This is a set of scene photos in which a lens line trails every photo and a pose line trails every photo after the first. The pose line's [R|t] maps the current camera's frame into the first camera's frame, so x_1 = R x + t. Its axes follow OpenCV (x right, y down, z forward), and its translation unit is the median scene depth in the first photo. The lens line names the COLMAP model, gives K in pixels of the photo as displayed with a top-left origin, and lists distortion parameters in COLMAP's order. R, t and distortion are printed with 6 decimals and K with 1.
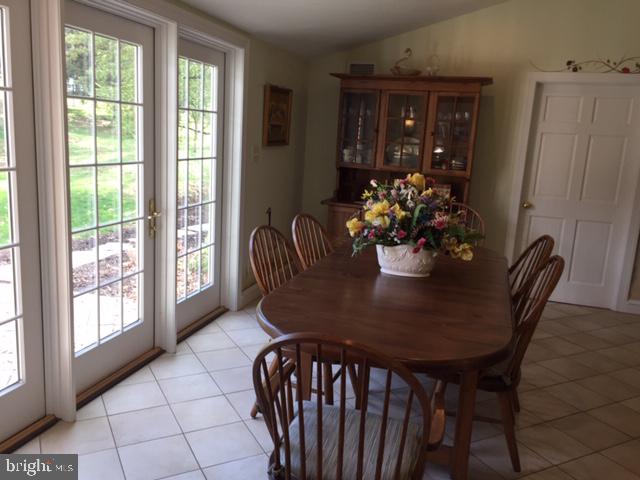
lens RADIAL K [[543.8, 0, 324.5], [0, 543.8, 228.4], [0, 0, 1]] dist [0.085889, -0.107280]
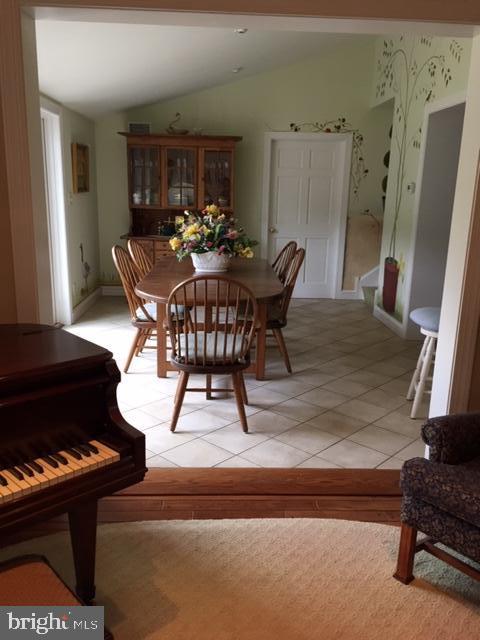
lens RADIAL K [[543.8, 0, 246.1], [0, 543.8, 307.6], [0, 0, 1]] dist [0.085889, -0.107280]
pose [[0.942576, -0.108067, 0.316025, -0.197144], [0.090509, 0.993449, 0.069767, 0.066451], [-0.321494, -0.037158, 0.946182, -0.374023]]
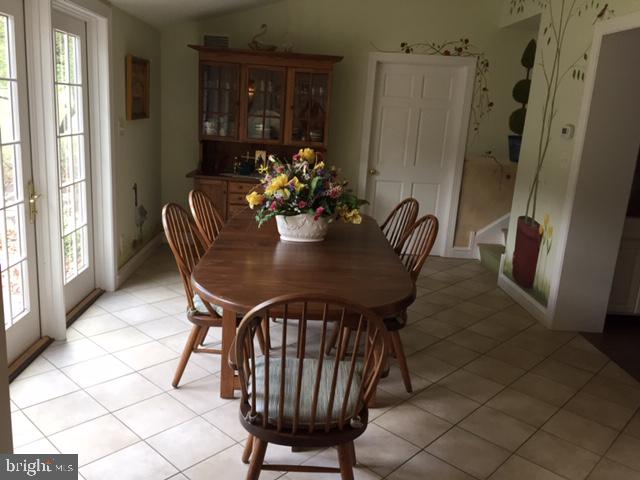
lens RADIAL K [[543.8, 0, 320.4], [0, 543.8, 226.3], [0, 0, 1]] dist [0.085889, -0.107280]
pose [[0.946933, -0.069326, 0.313865, -0.126411], [0.051176, 0.996526, 0.065710, -0.011446], [-0.317330, -0.046161, 0.947191, -0.047183]]
